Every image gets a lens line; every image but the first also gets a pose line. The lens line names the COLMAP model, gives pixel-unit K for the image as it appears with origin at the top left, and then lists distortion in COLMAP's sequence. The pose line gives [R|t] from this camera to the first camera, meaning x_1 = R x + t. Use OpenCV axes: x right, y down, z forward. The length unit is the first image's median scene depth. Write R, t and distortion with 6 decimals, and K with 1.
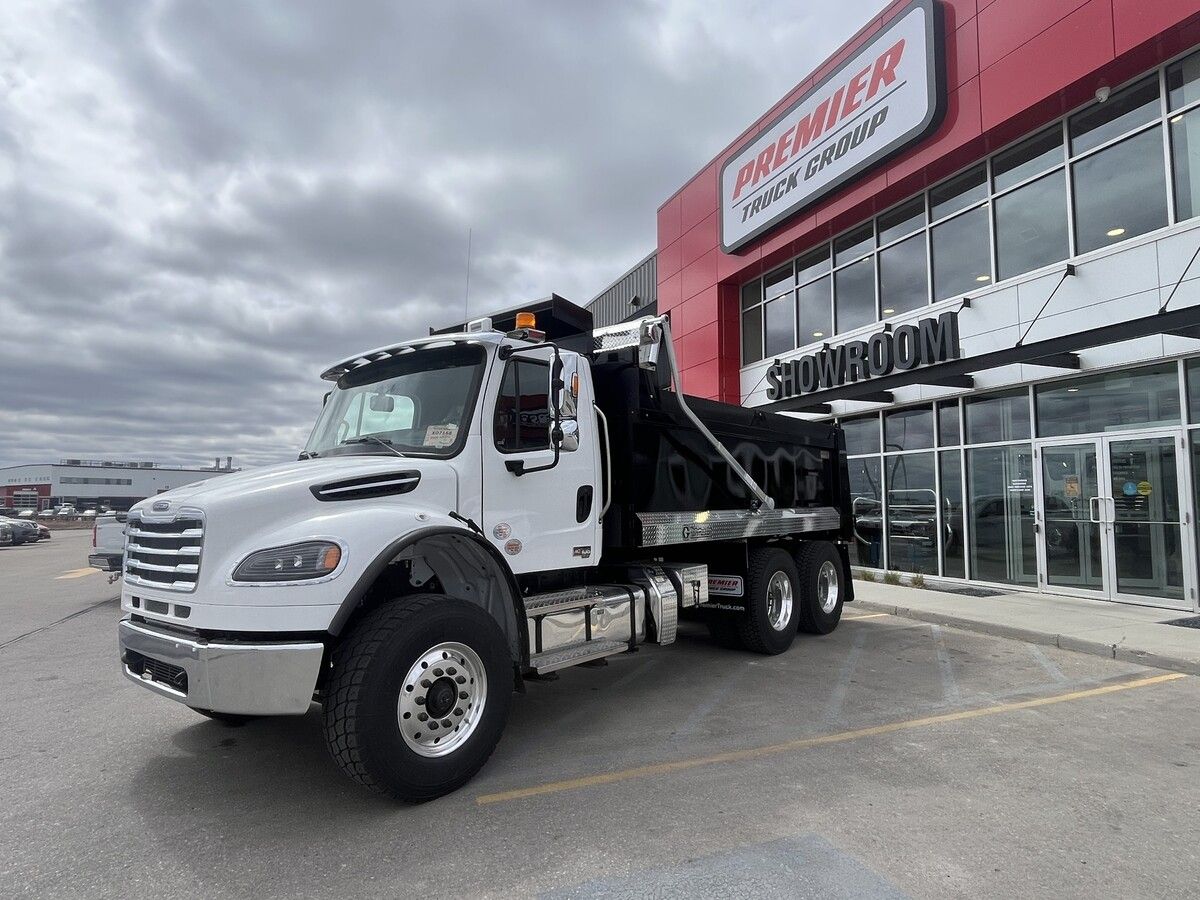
lens RADIAL K [[697.7, 0, 574.7], [0, 697.7, 447.8], [0, 0, 1]] dist [-0.002762, -0.000660]
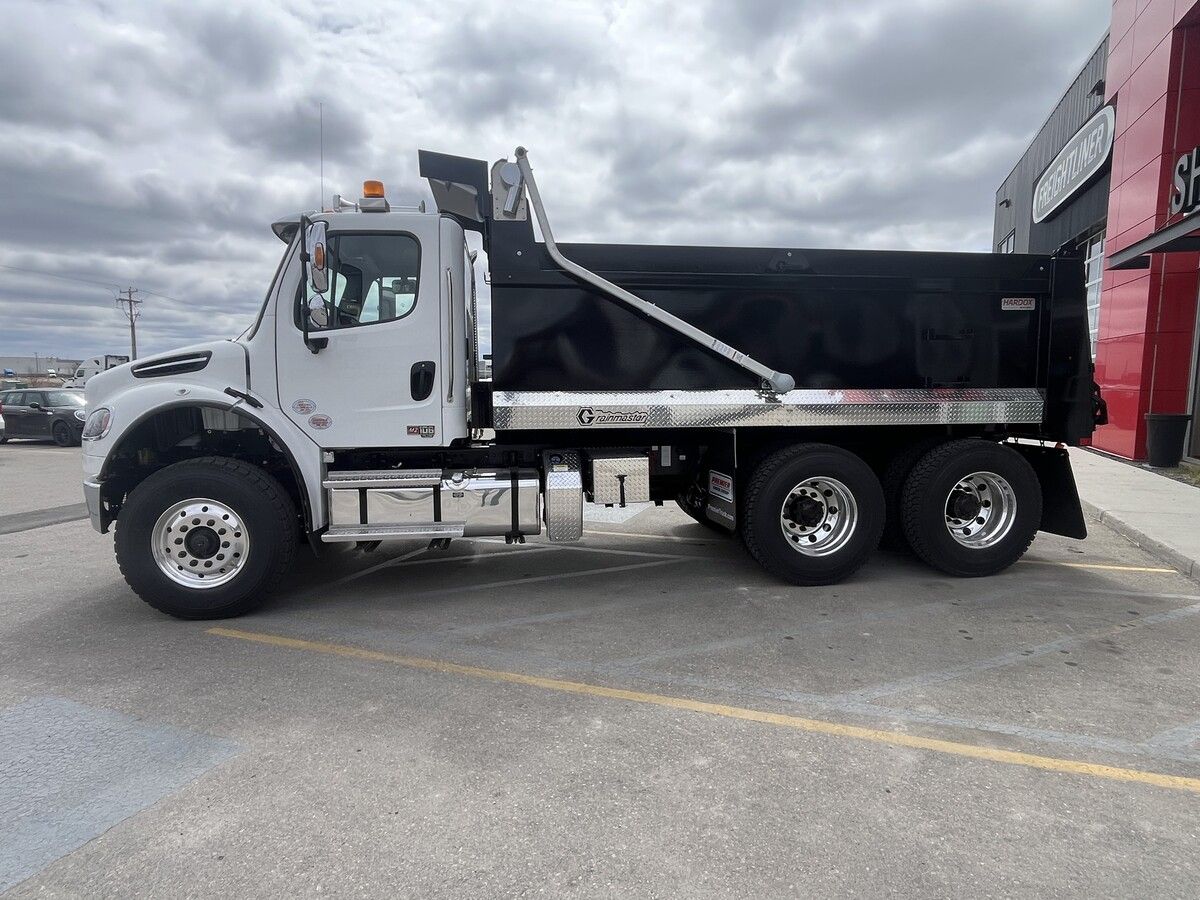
lens RADIAL K [[692.6, 0, 600.0], [0, 692.6, 450.0], [0, 0, 1]] dist [0.003749, -0.000477]
pose [[0.742236, 0.075254, -0.665900, 0.893455], [0.049461, 0.984813, 0.166425, 0.030361], [0.668311, -0.156463, 0.727241, 0.501334]]
